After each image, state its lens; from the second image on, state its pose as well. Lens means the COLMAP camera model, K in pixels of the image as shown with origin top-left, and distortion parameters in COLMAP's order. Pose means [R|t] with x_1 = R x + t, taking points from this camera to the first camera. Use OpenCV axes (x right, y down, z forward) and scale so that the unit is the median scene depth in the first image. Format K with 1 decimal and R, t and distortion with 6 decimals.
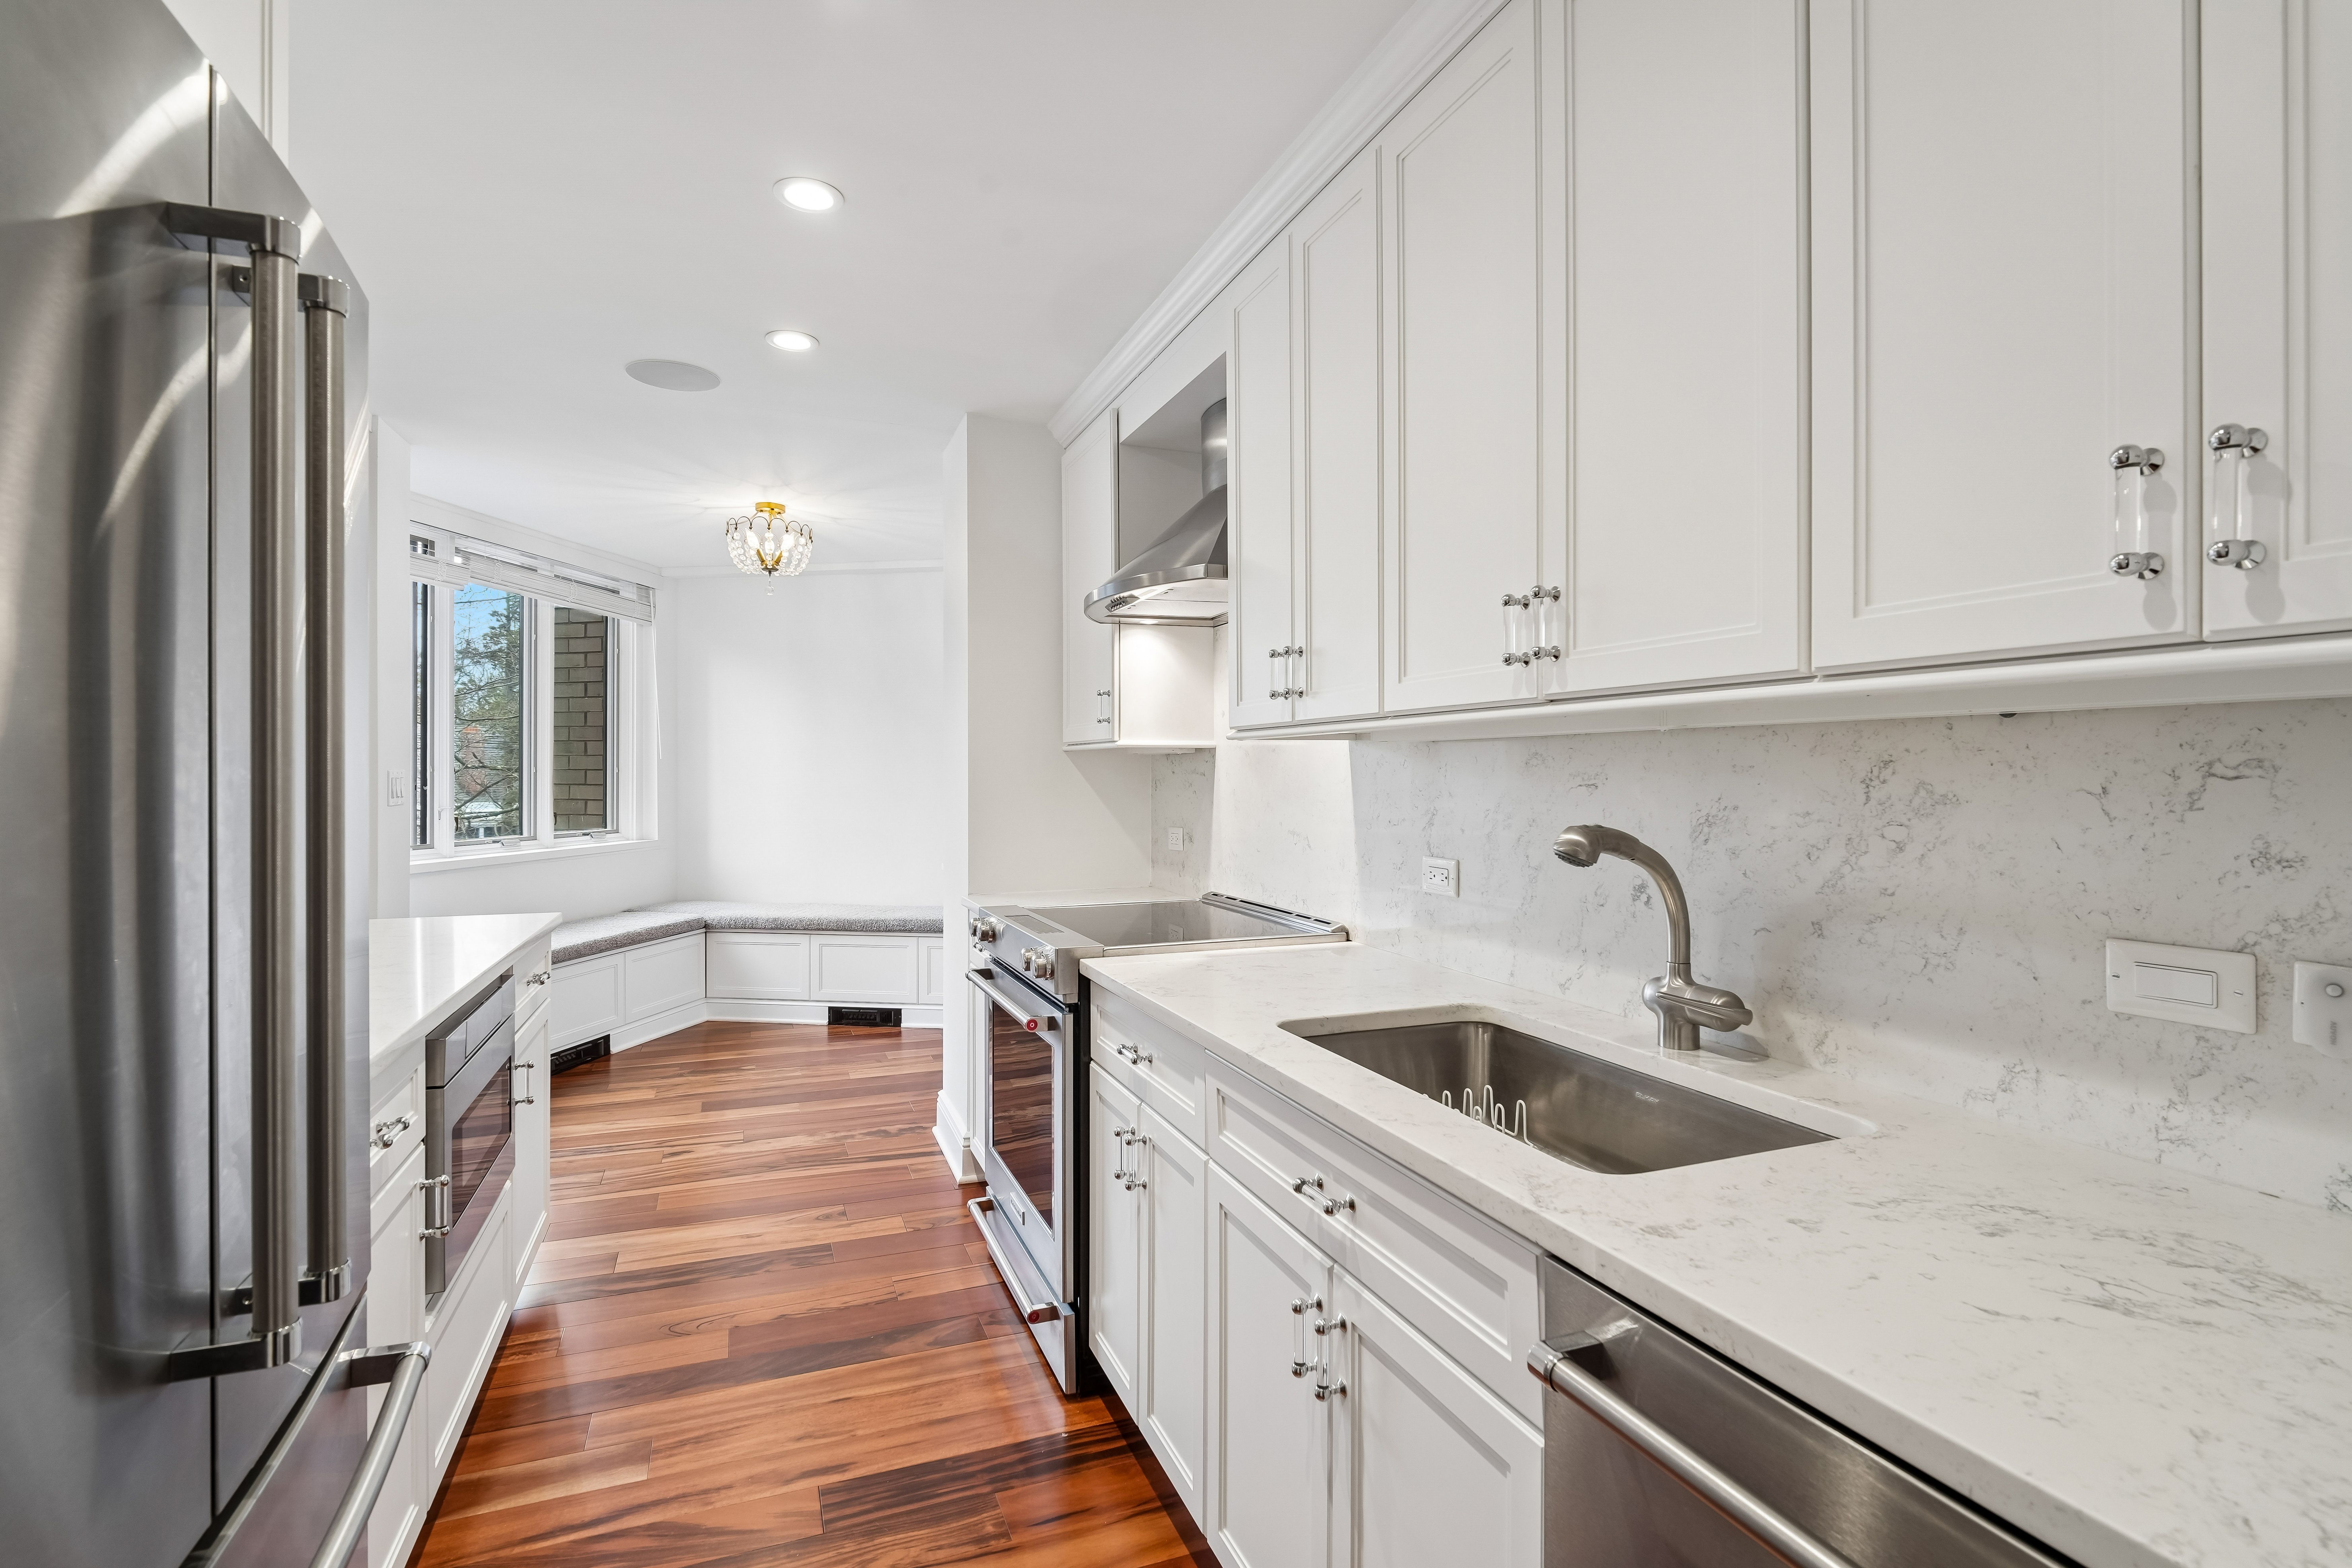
lens RADIAL K [[1095.8, 0, 1181.5], [0, 1095.8, 779.1], [0, 0, 1]] dist [-0.001243, -0.001998]
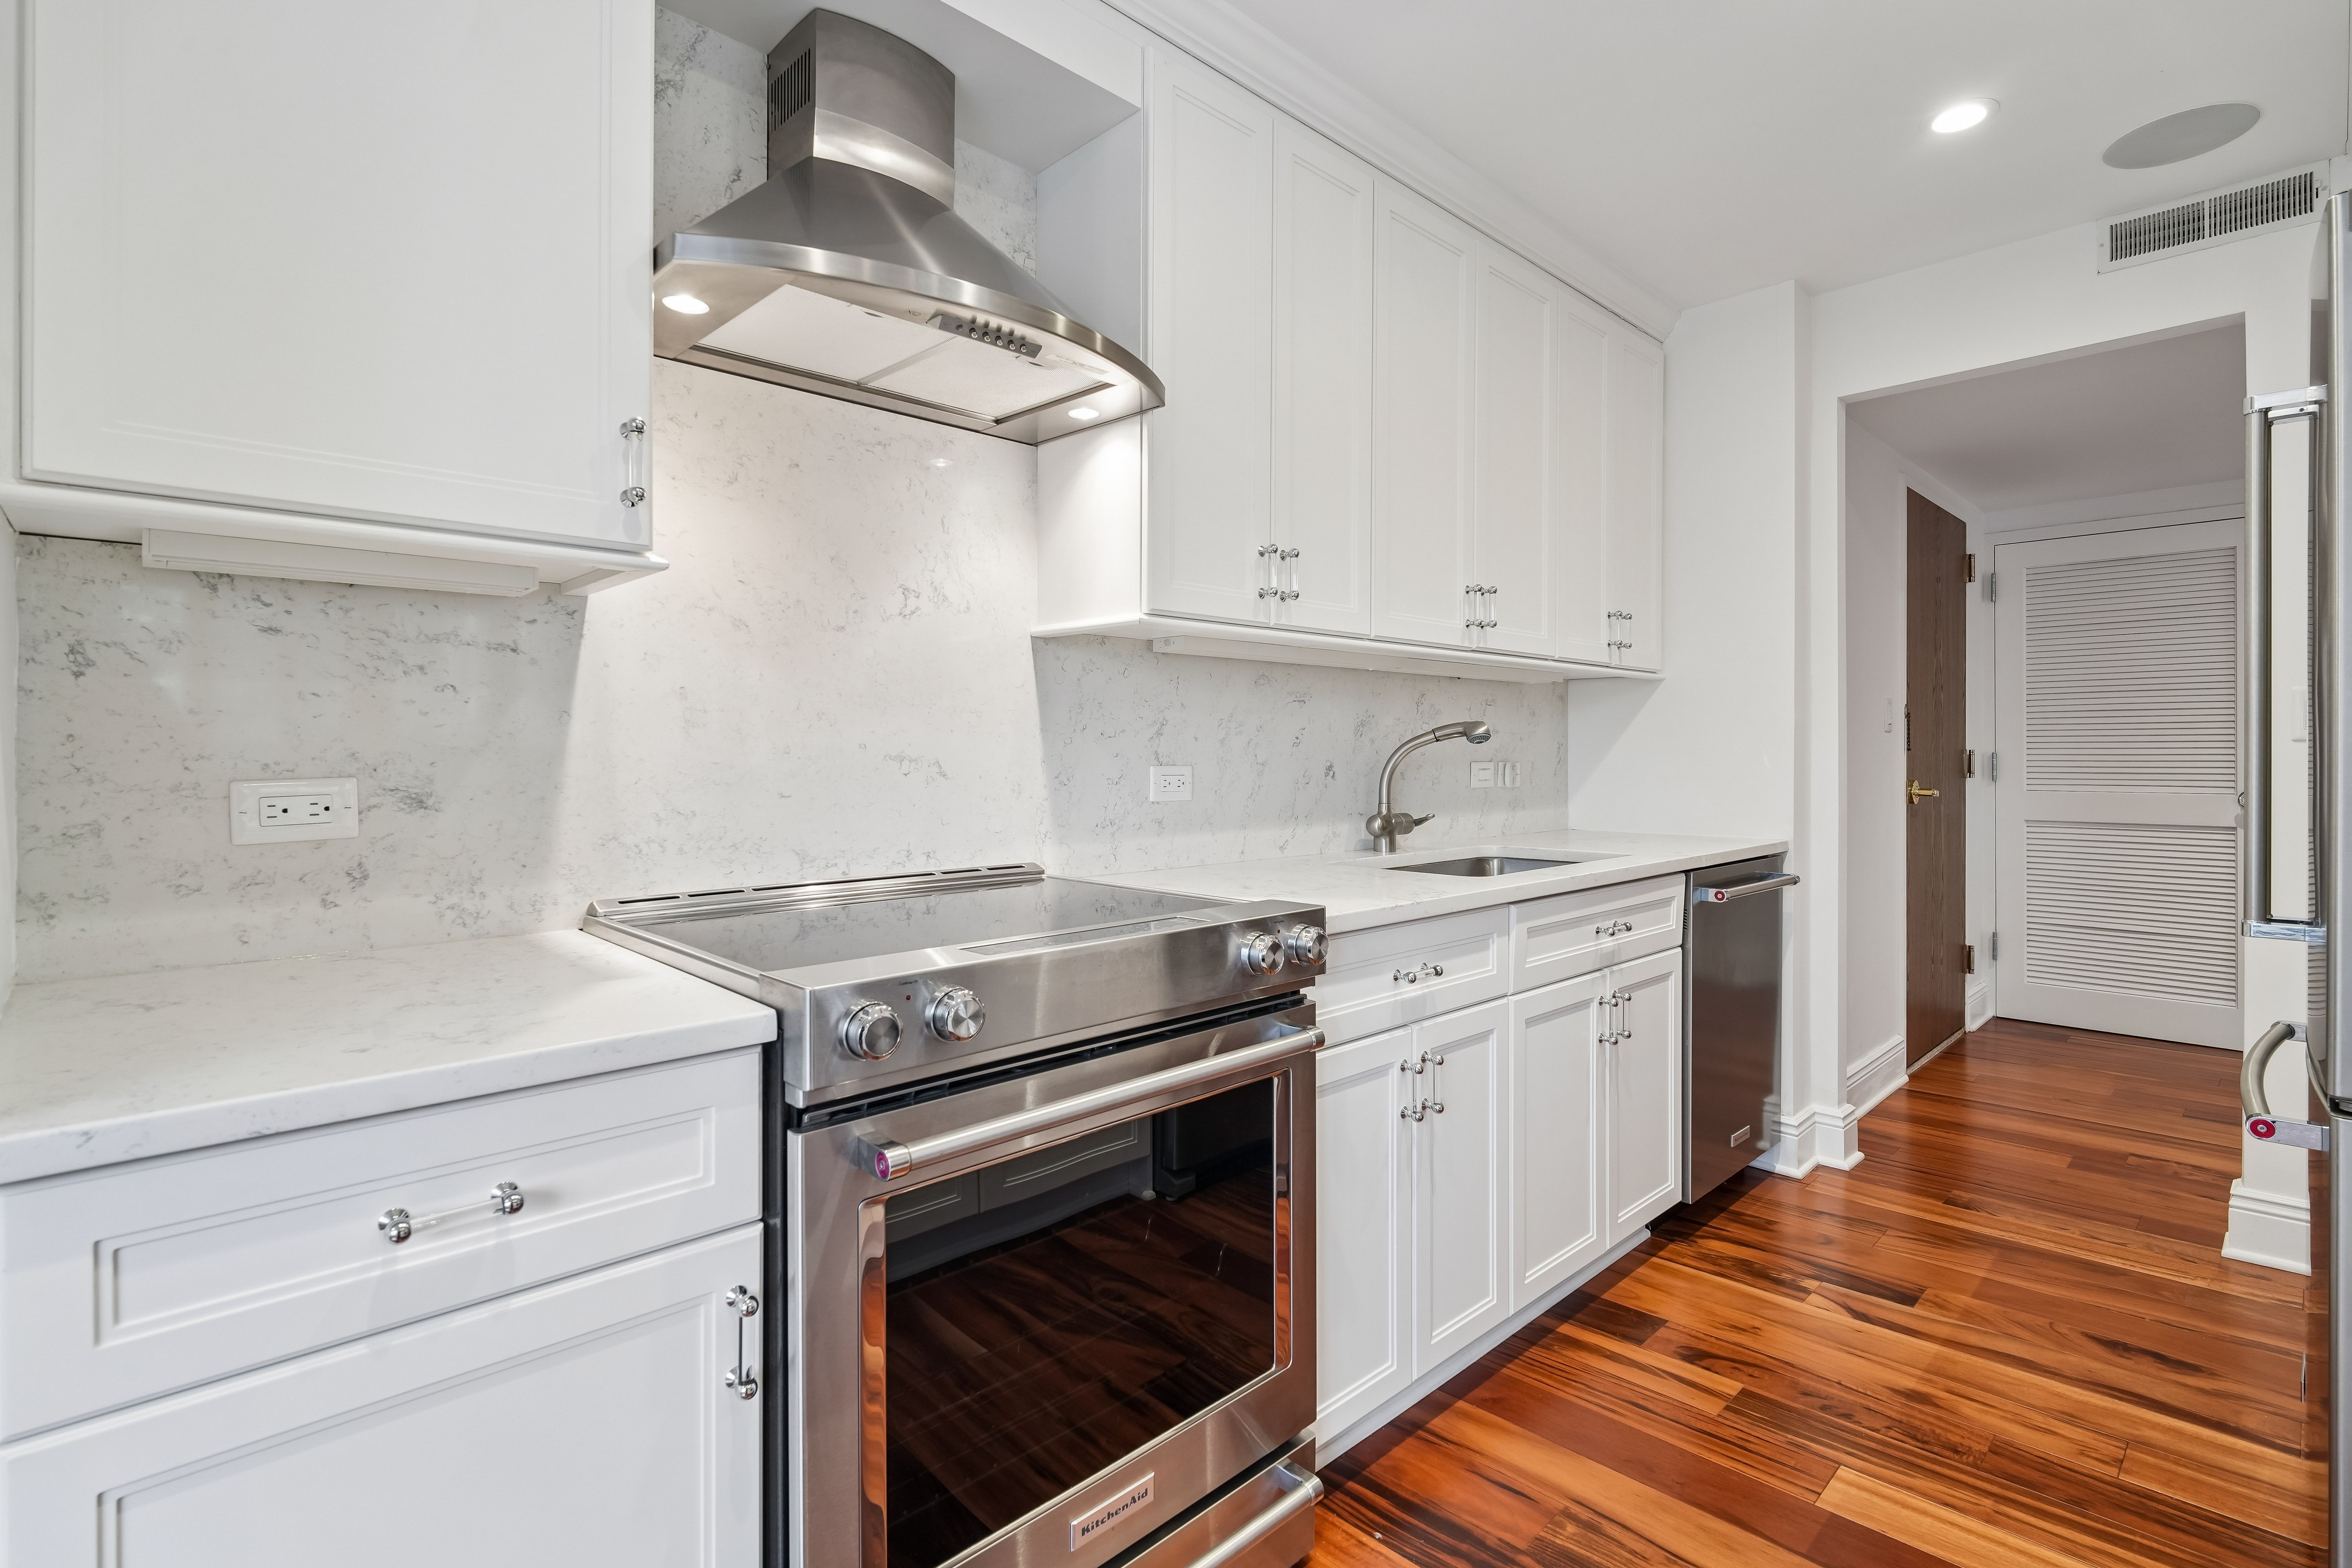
lens RADIAL K [[1095.8, 0, 1190.8], [0, 1095.8, 760.0], [0, 0, 1]] dist [-0.001243, -0.001998]
pose [[-0.376943, -0.004560, 0.926225, -0.403237], [0.006066, 0.999954, 0.007392, 0.031985], [-0.926217, 0.008405, -0.376898, 0.748868]]
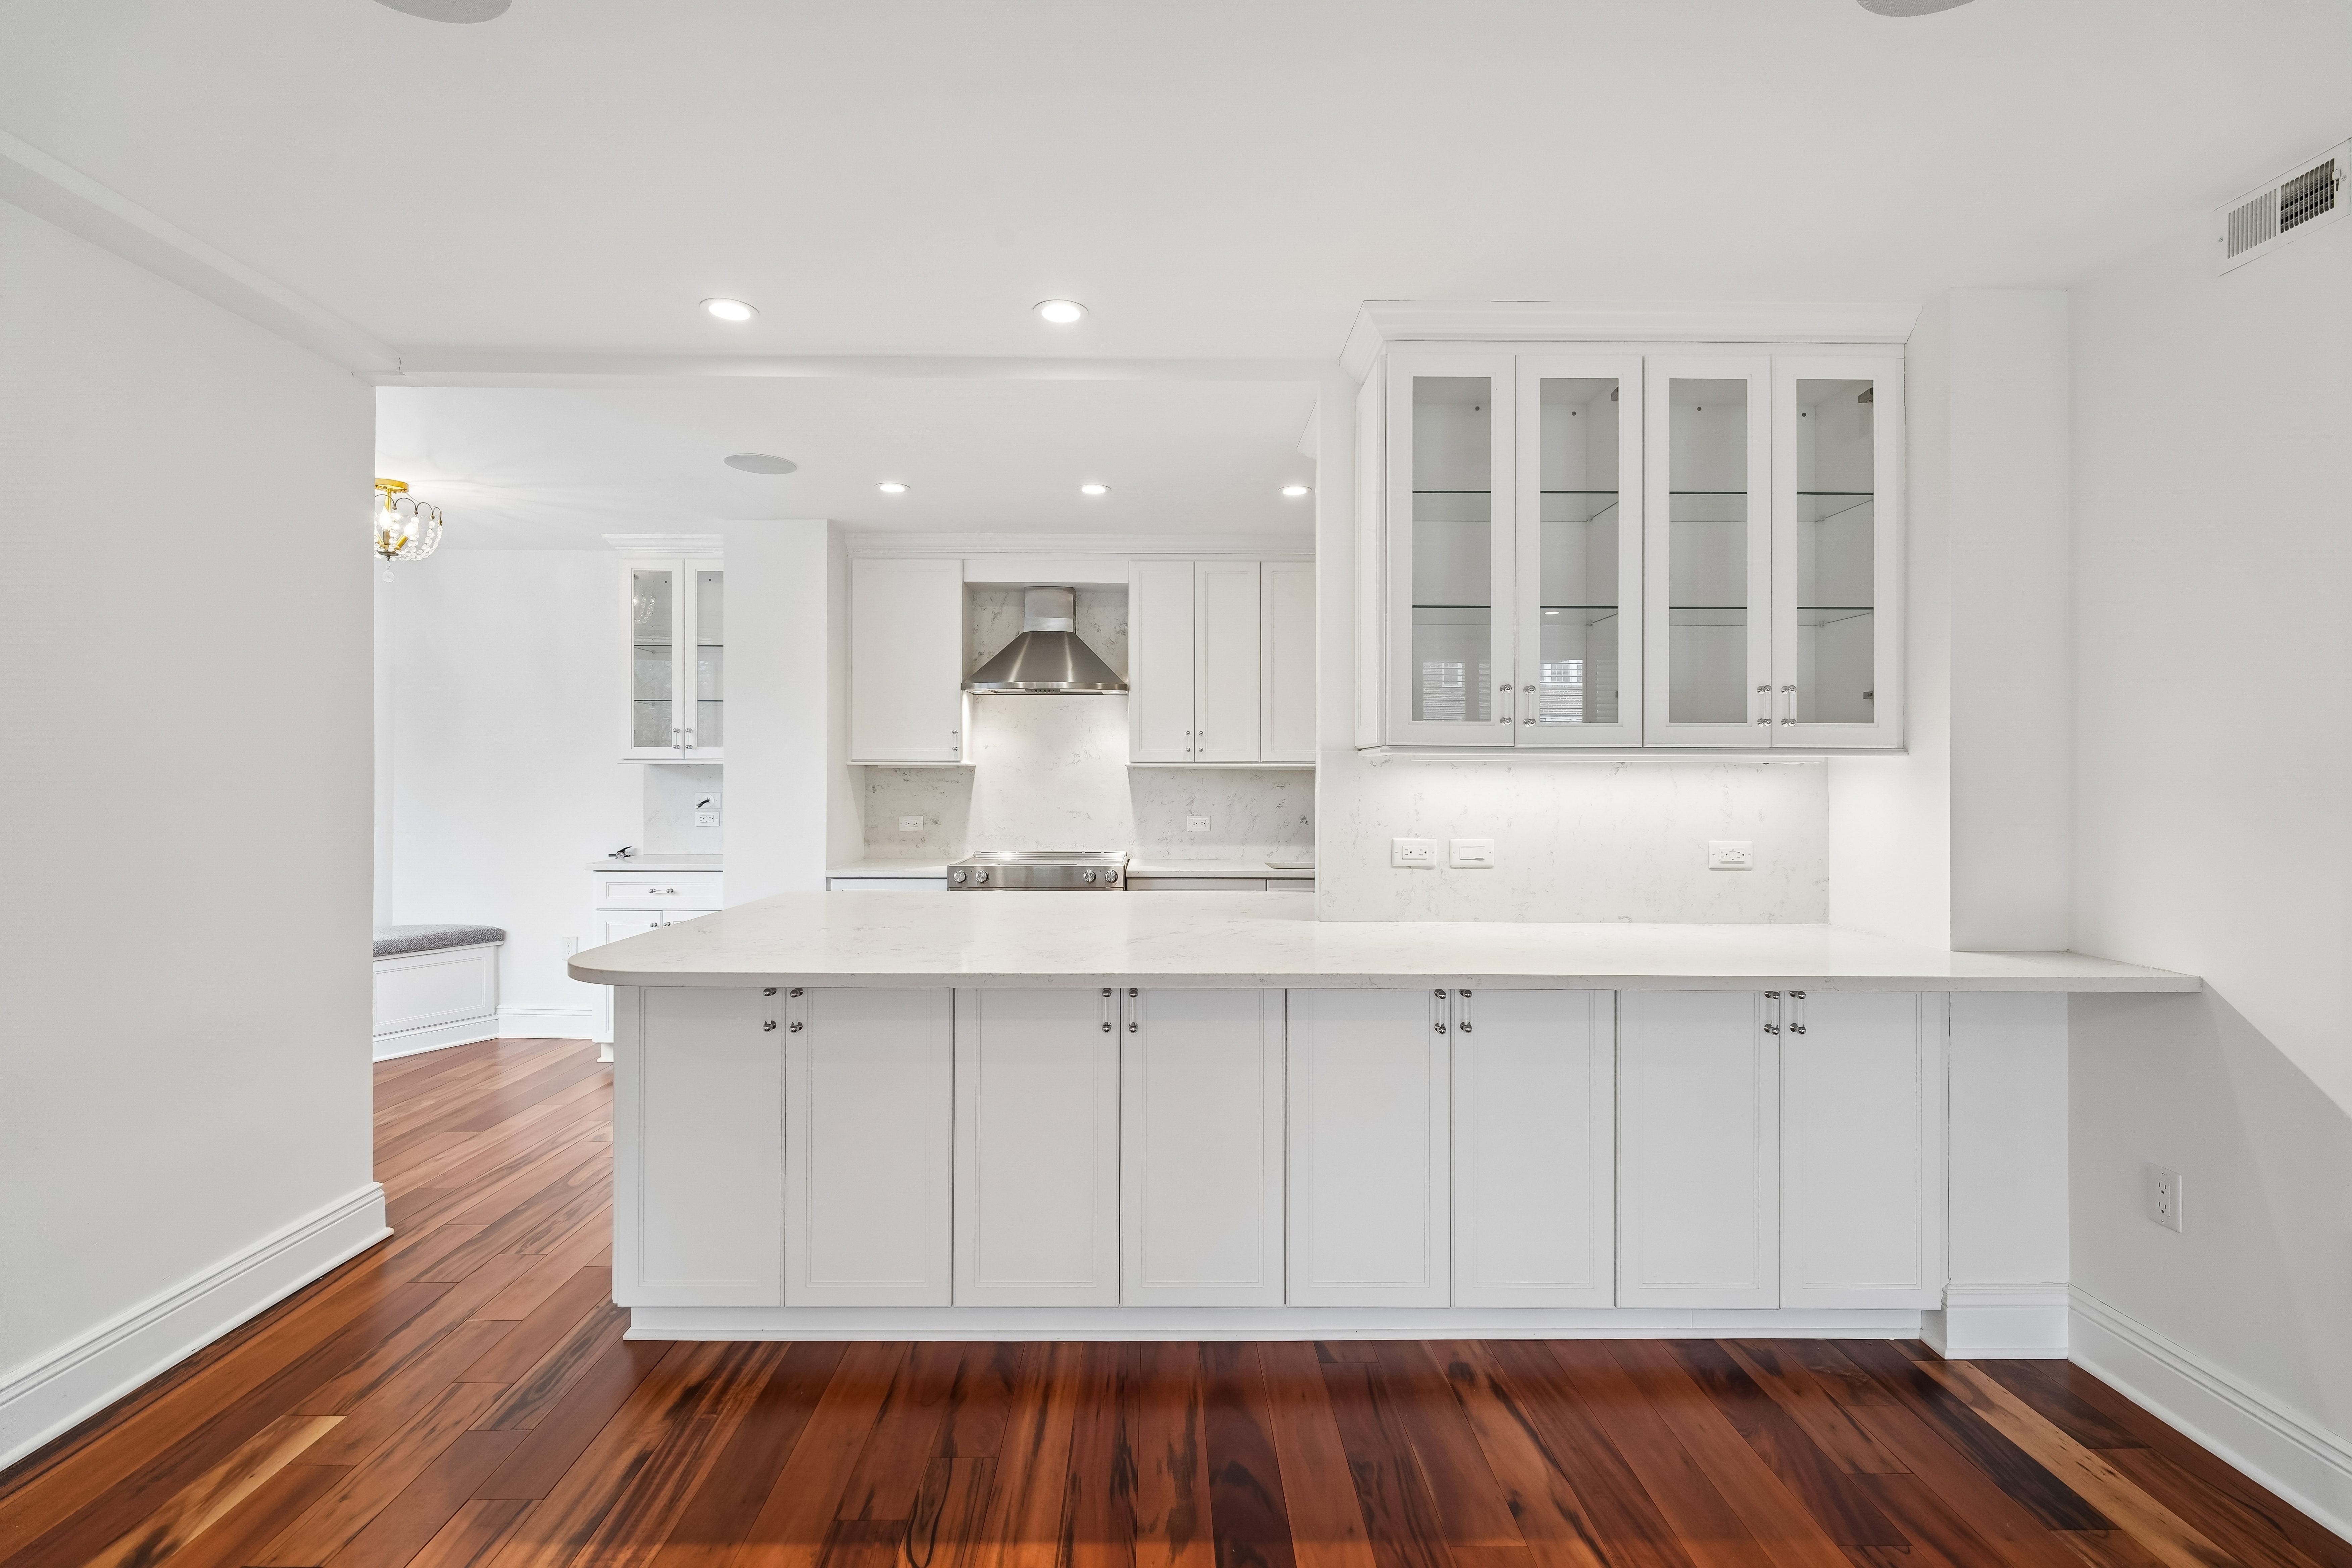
lens RADIAL K [[1073.2, 0, 1186.1], [0, 1073.2, 786.8], [0, 0, 1]] dist [0.003572, 0.000138]
pose [[0.348054, -0.004144, 0.937465, -1.125917], [0.000116, 0.999990, 0.004377, -0.003257], [-0.937474, -0.001414, 0.348051, 0.094394]]
